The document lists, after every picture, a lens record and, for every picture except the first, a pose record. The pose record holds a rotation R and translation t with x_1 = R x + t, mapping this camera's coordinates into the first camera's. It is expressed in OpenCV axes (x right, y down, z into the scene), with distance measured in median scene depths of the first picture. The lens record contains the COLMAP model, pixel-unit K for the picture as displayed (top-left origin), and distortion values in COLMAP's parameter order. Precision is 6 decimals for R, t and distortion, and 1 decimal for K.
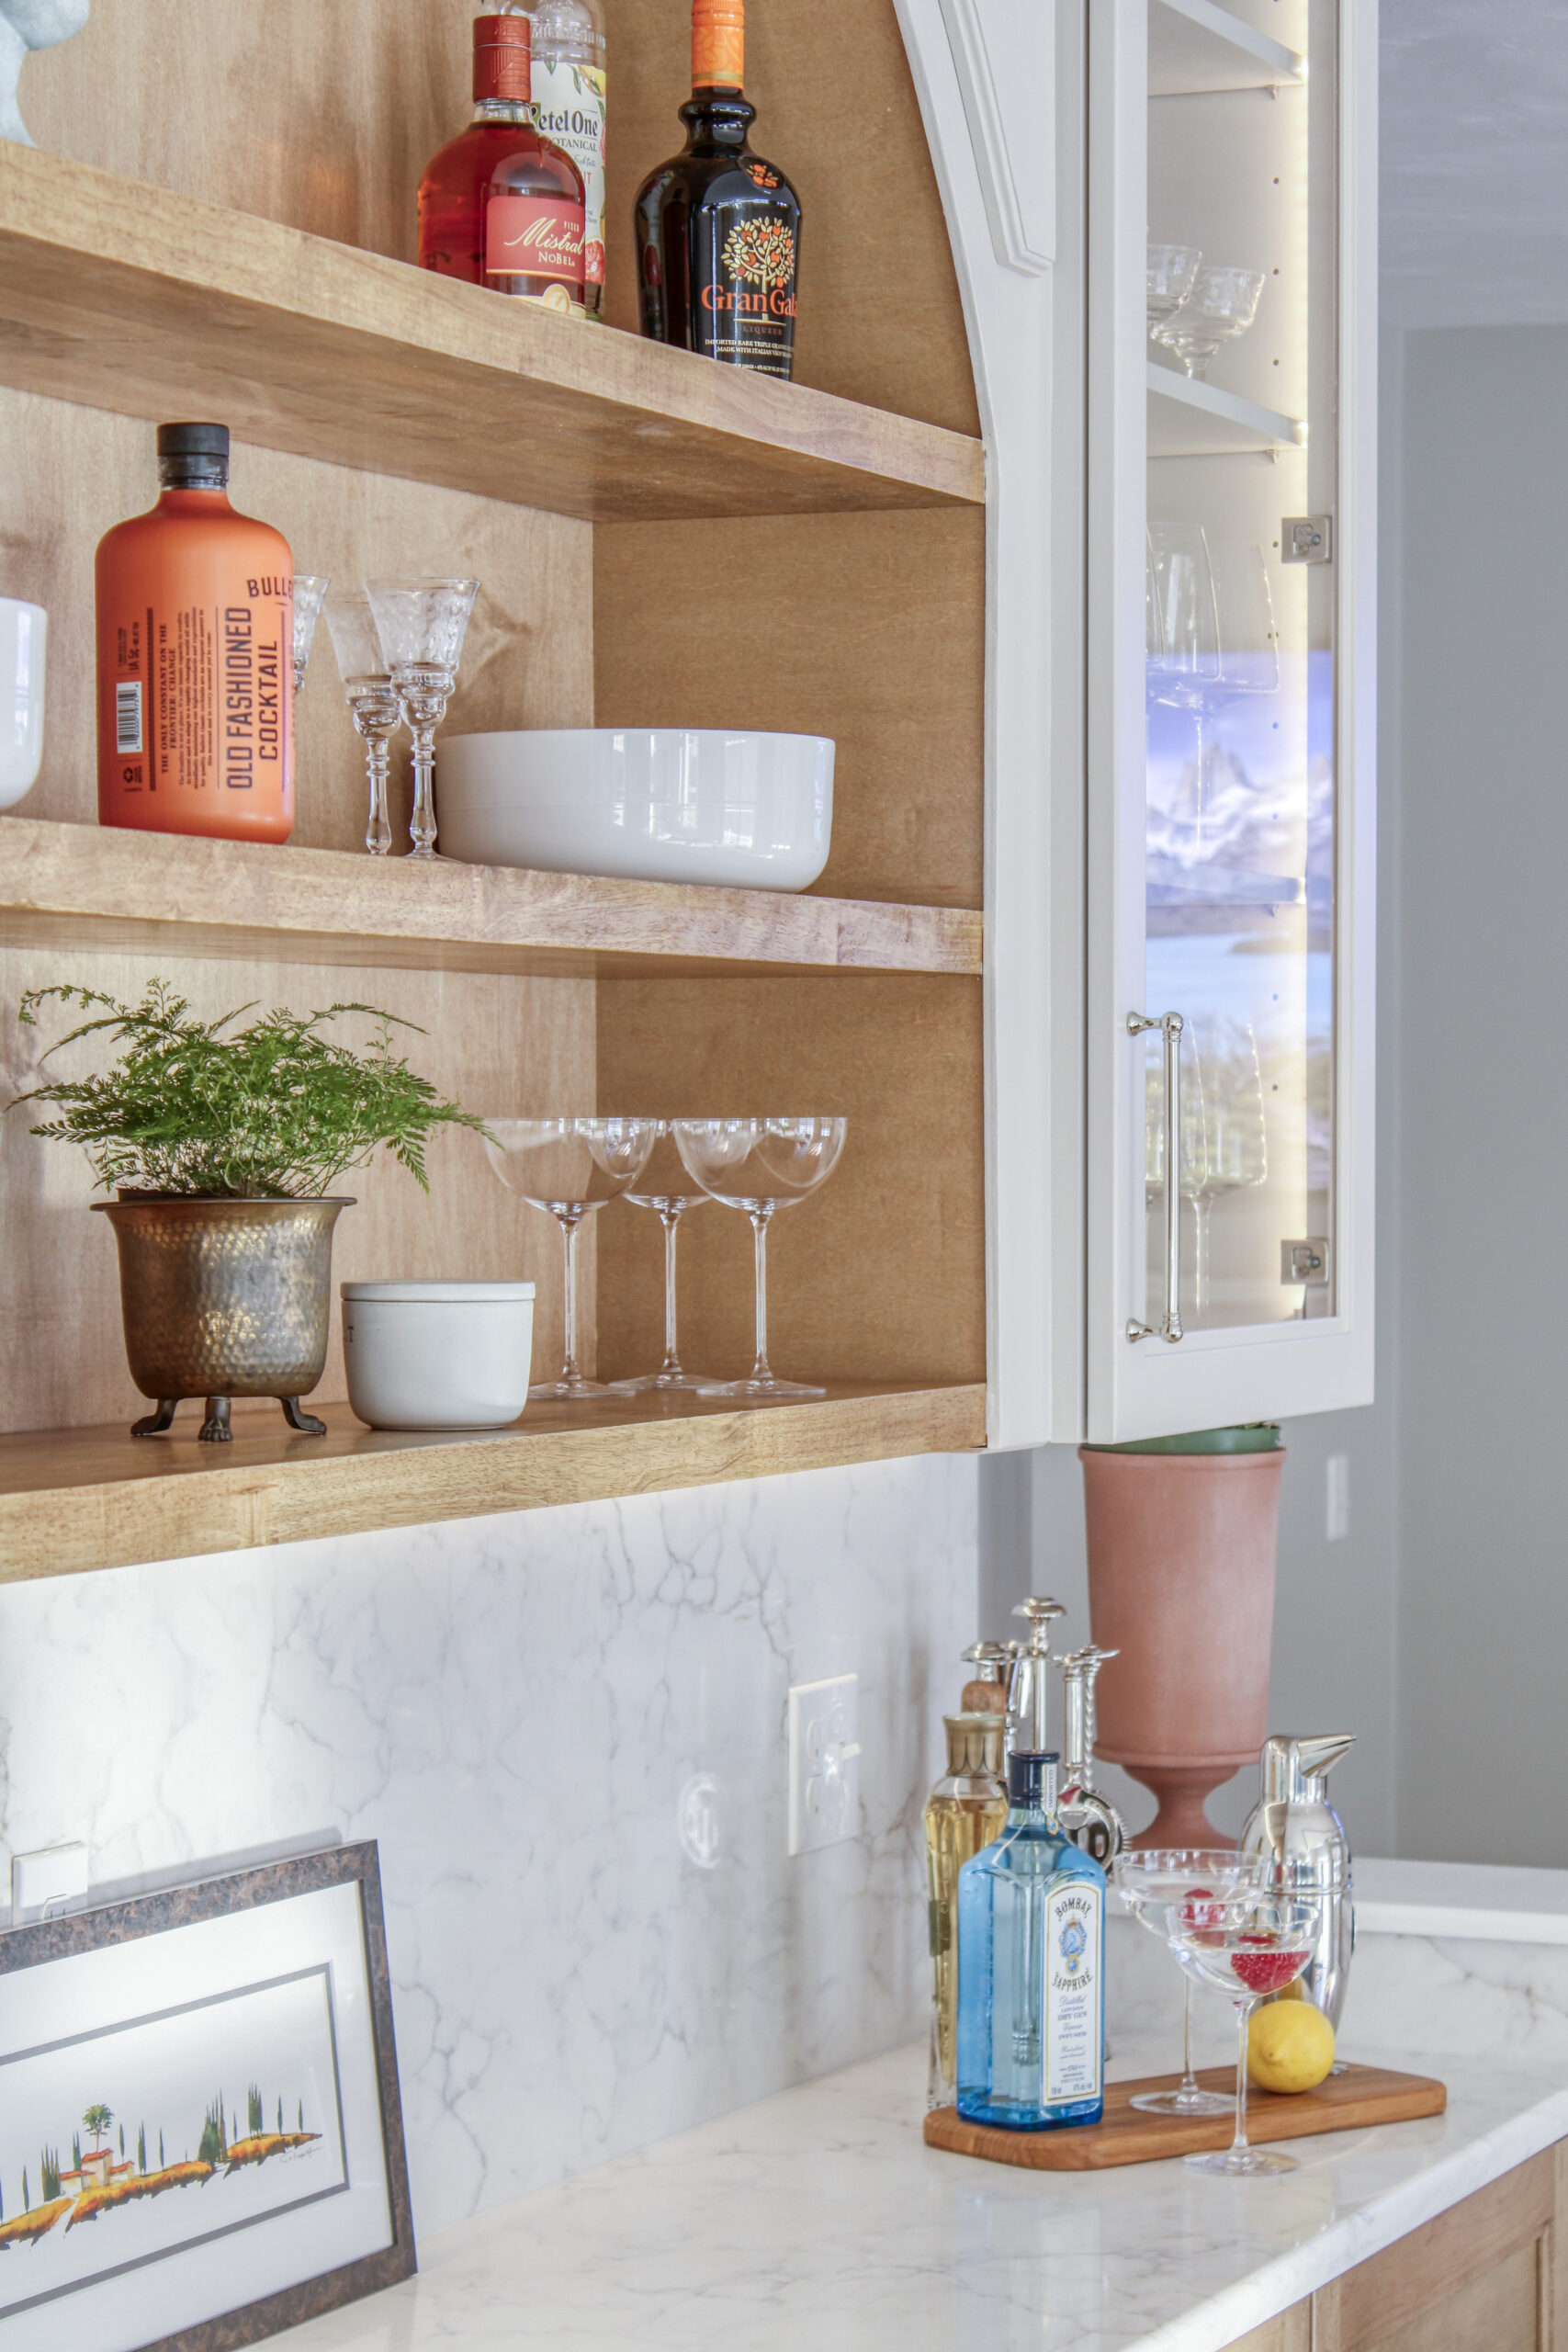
lens RADIAL K [[5637.5, 0, 784.0], [0, 5637.5, 1176.0], [0, 0, 1]] dist [0.017820, 0.594626]
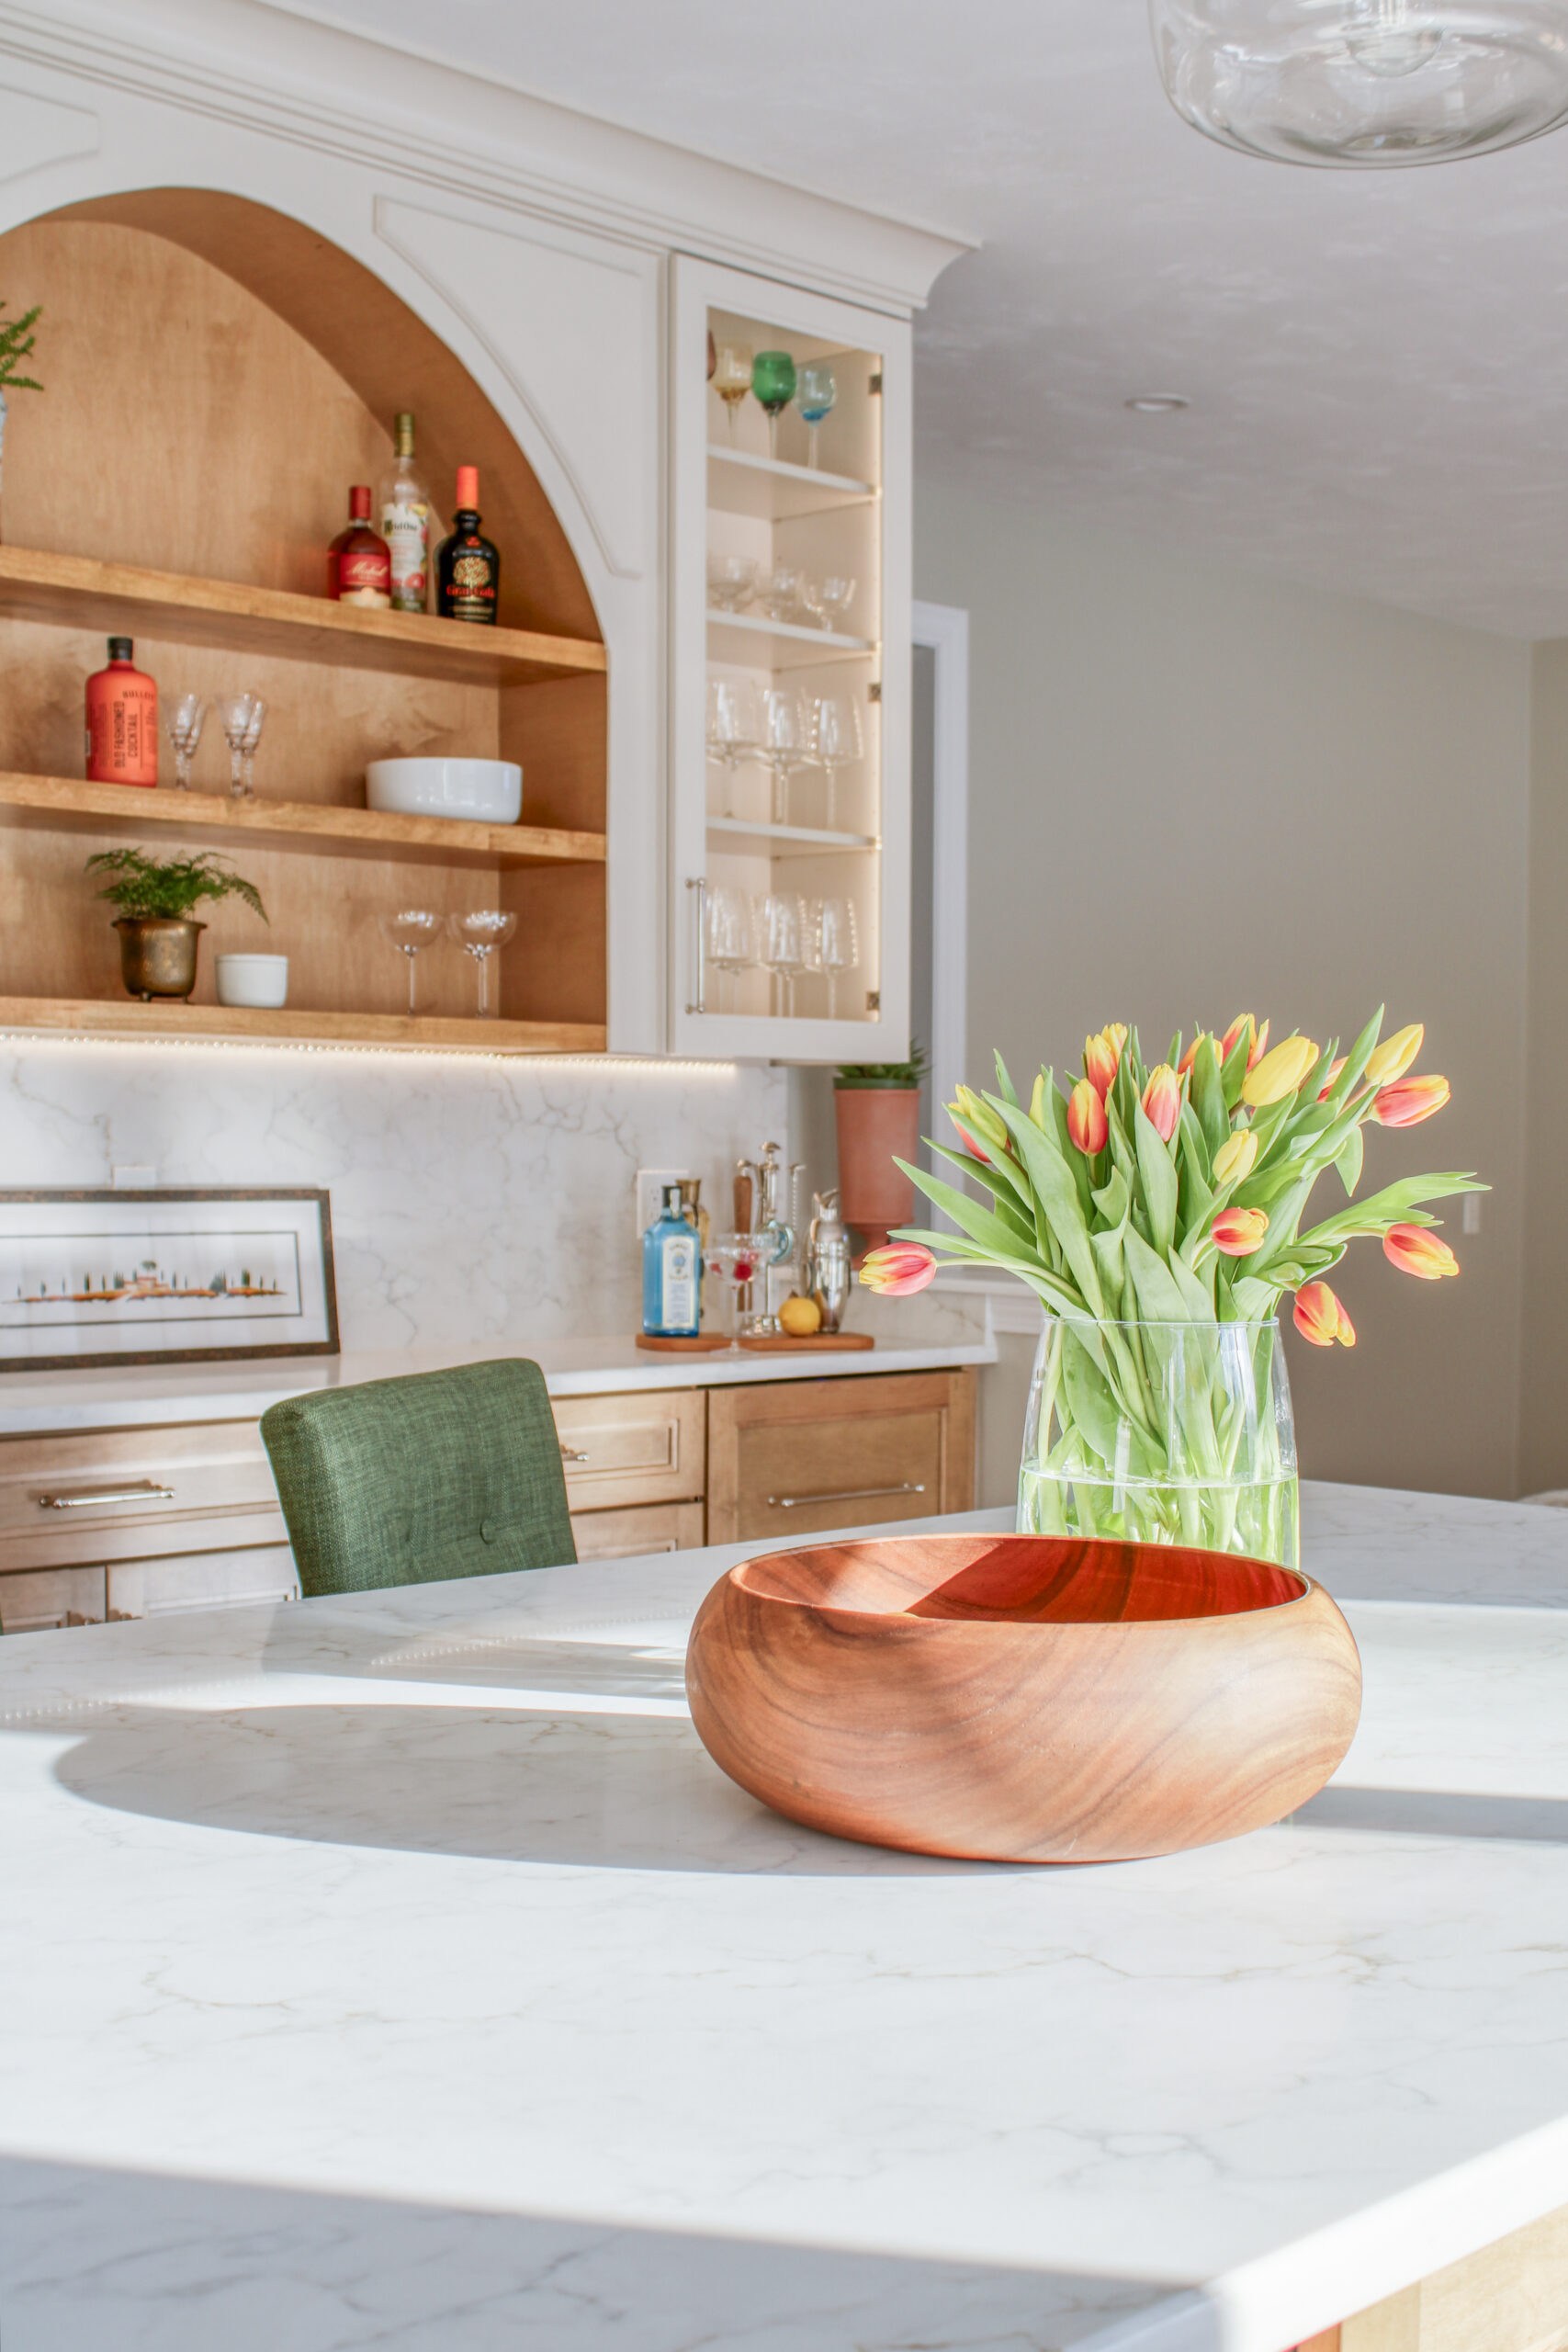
lens RADIAL K [[2937.3, 0, 785.4], [0, 2937.3, 1261.3], [0, 0, 1]] dist [-0.073021, 0.038471]
pose [[0.932497, 0.024305, -0.360358, 0.610416], [-0.013356, 0.999371, 0.032844, 0.102758], [0.360930, -0.025814, 0.932236, -0.191583]]
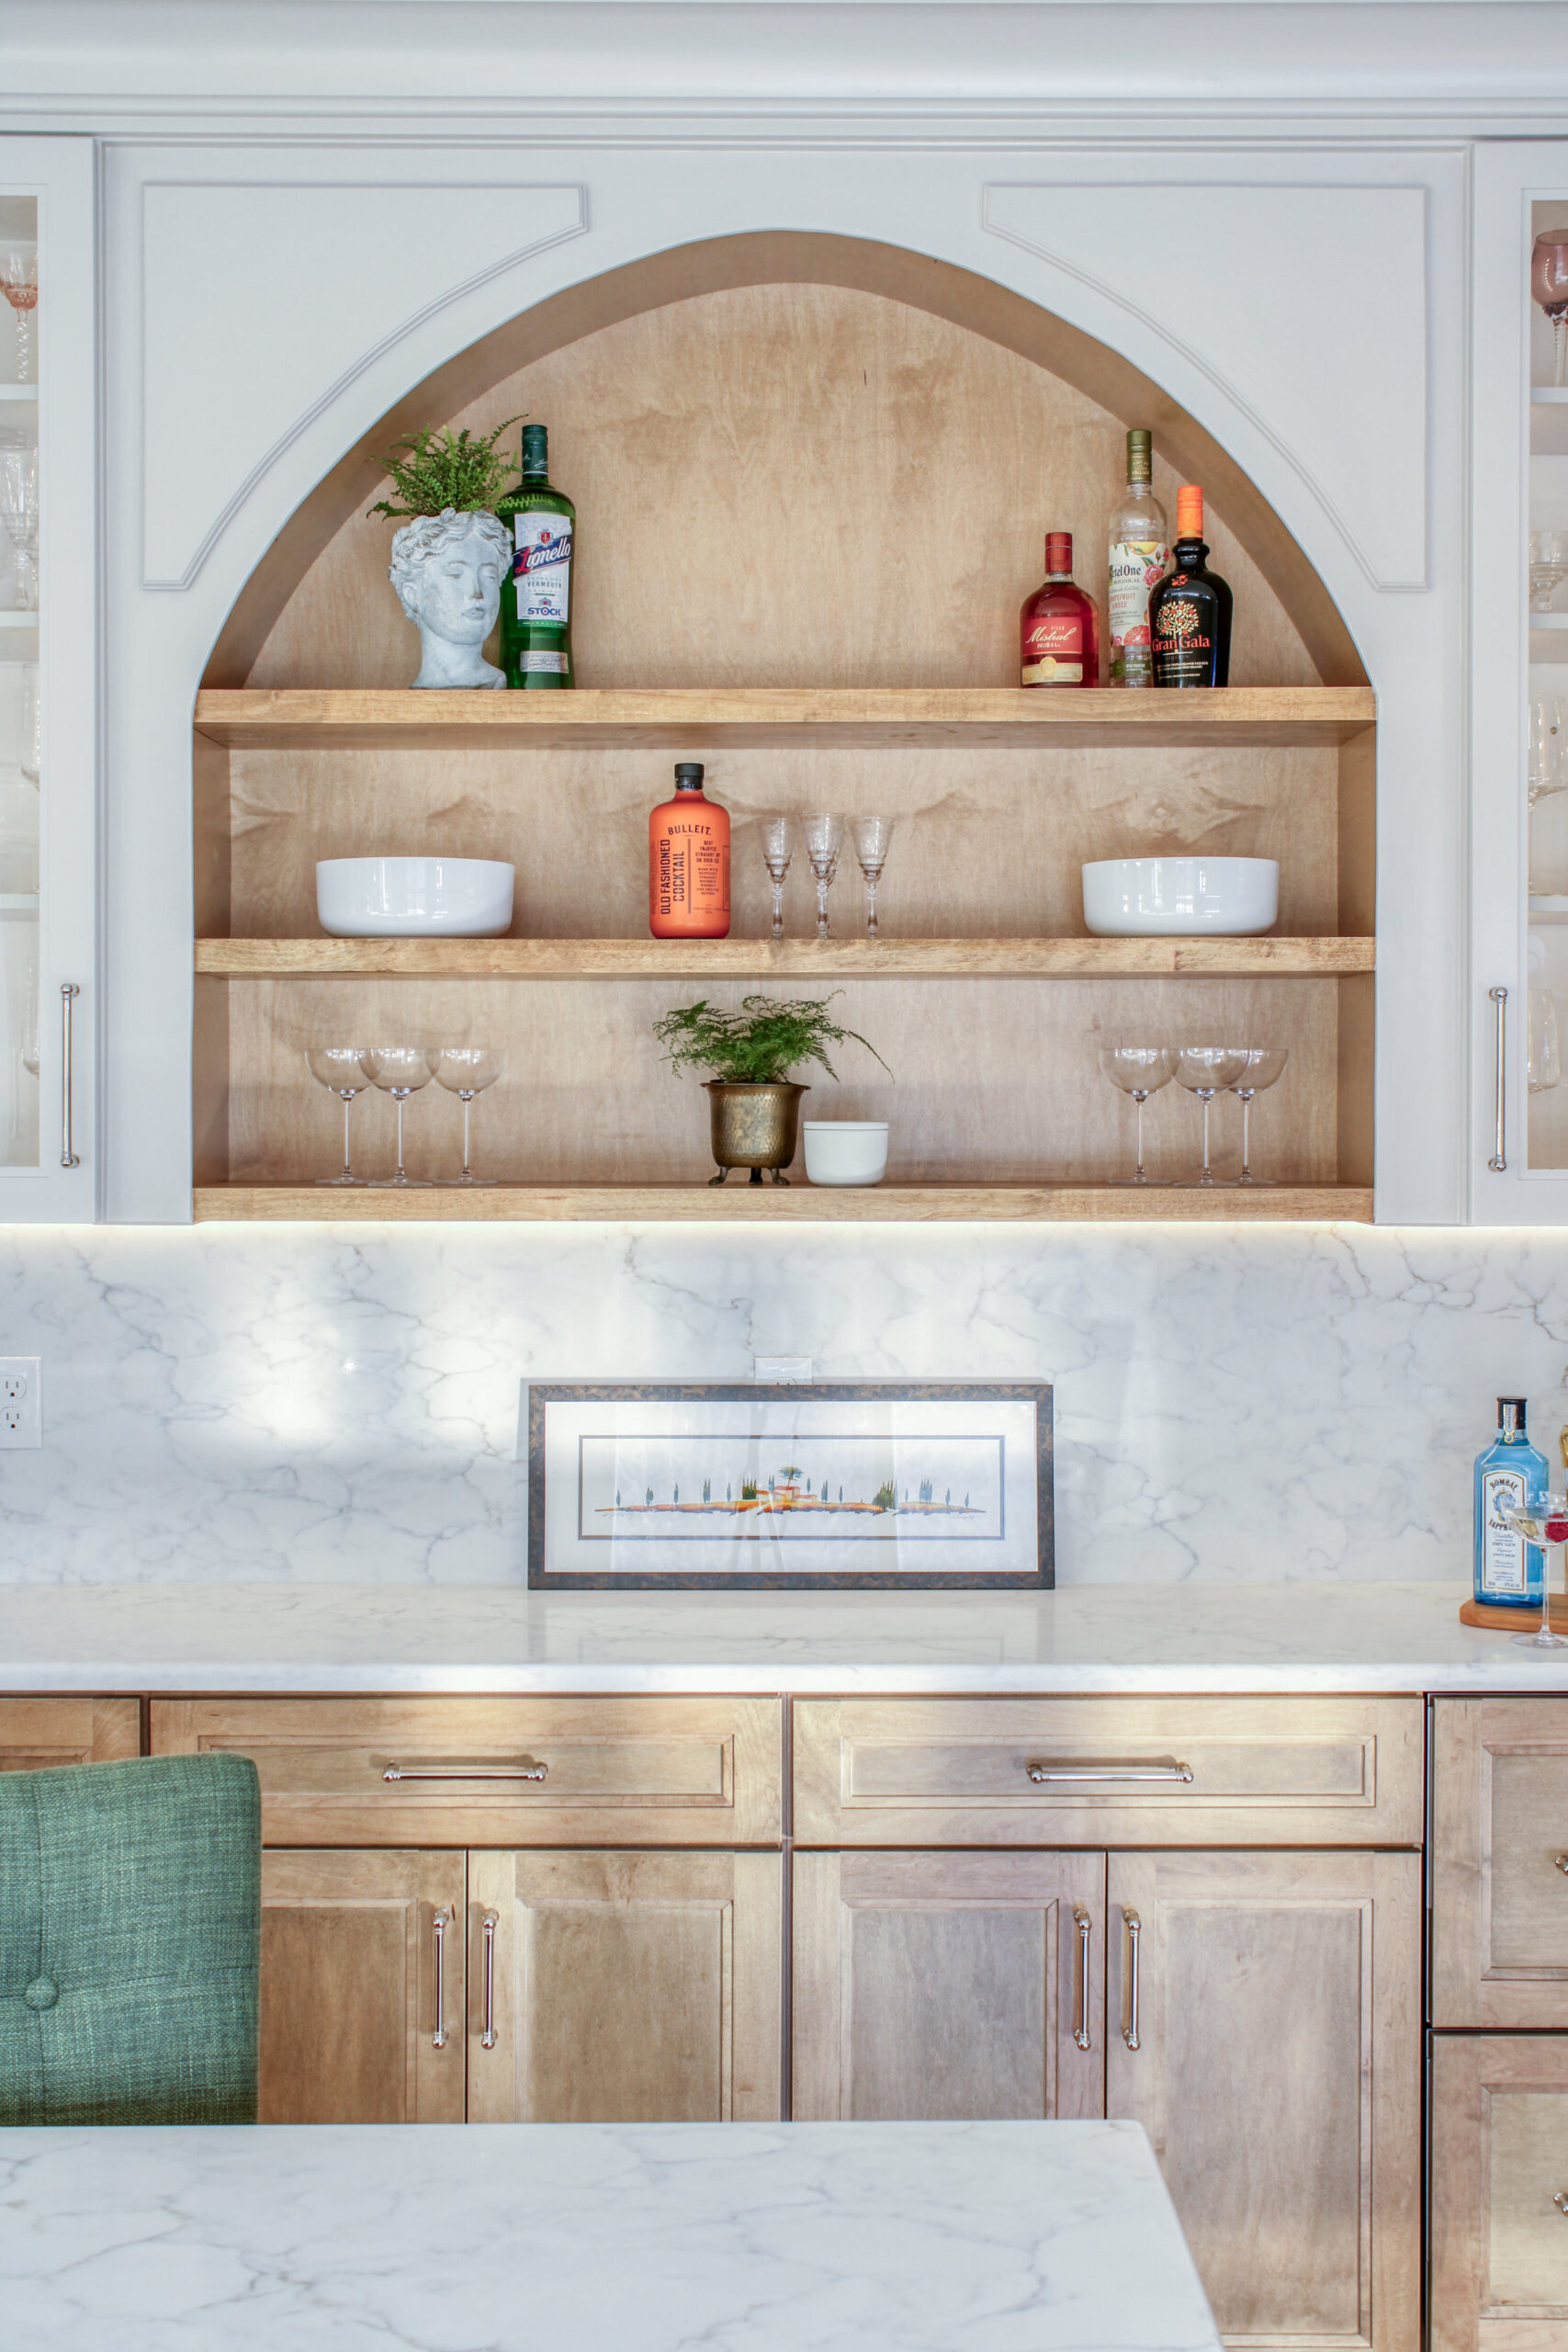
lens RADIAL K [[2863.2, 0, 782.1], [0, 2863.2, 1084.7], [0, 0, 1]] dist [-0.022865, 0.025515]
pose [[0.390637, 0.002842, -0.920540, 0.884229], [-0.006719, 0.999977, 0.000236, 0.003360], [0.920520, 0.006092, 0.390648, 0.473368]]
